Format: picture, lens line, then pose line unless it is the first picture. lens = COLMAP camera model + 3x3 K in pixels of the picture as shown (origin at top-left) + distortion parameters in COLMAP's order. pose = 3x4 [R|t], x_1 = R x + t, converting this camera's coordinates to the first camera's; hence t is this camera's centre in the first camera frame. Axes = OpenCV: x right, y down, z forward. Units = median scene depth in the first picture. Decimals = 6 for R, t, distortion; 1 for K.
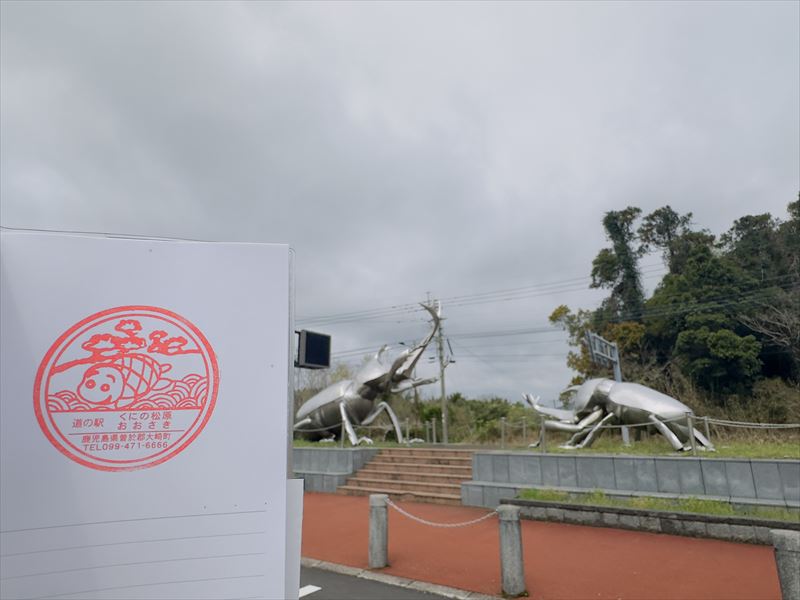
lens RADIAL K [[481.1, 0, 400.0], [0, 481.1, 300.0], [0, 0, 1]] dist [0.000942, 0.001598]
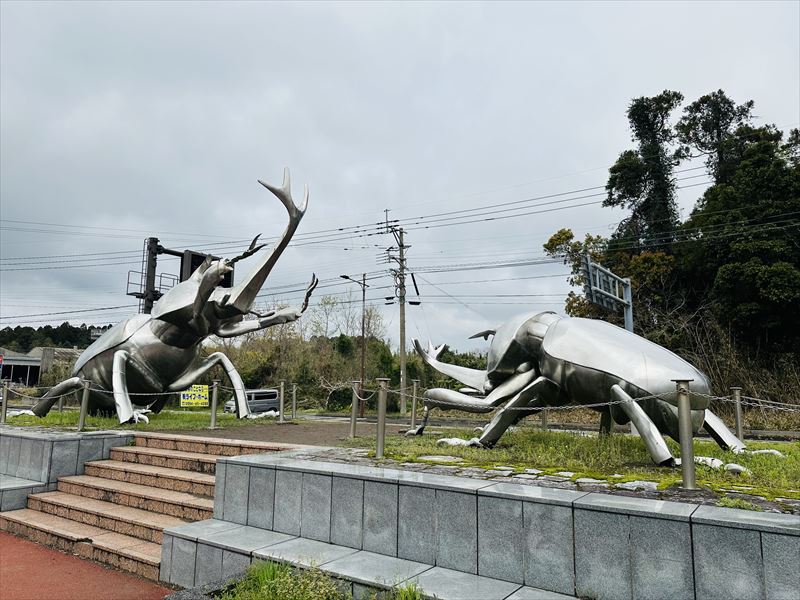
lens RADIAL K [[580.6, 0, 400.0], [0, 580.6, 300.0], [0, 0, 1]] dist [0.061403, -0.069552]
pose [[0.999644, 0.019387, 0.018339, 0.081476], [-0.021318, 0.993504, 0.111787, 0.027039], [-0.016053, -0.112138, 0.993563, 0.121713]]
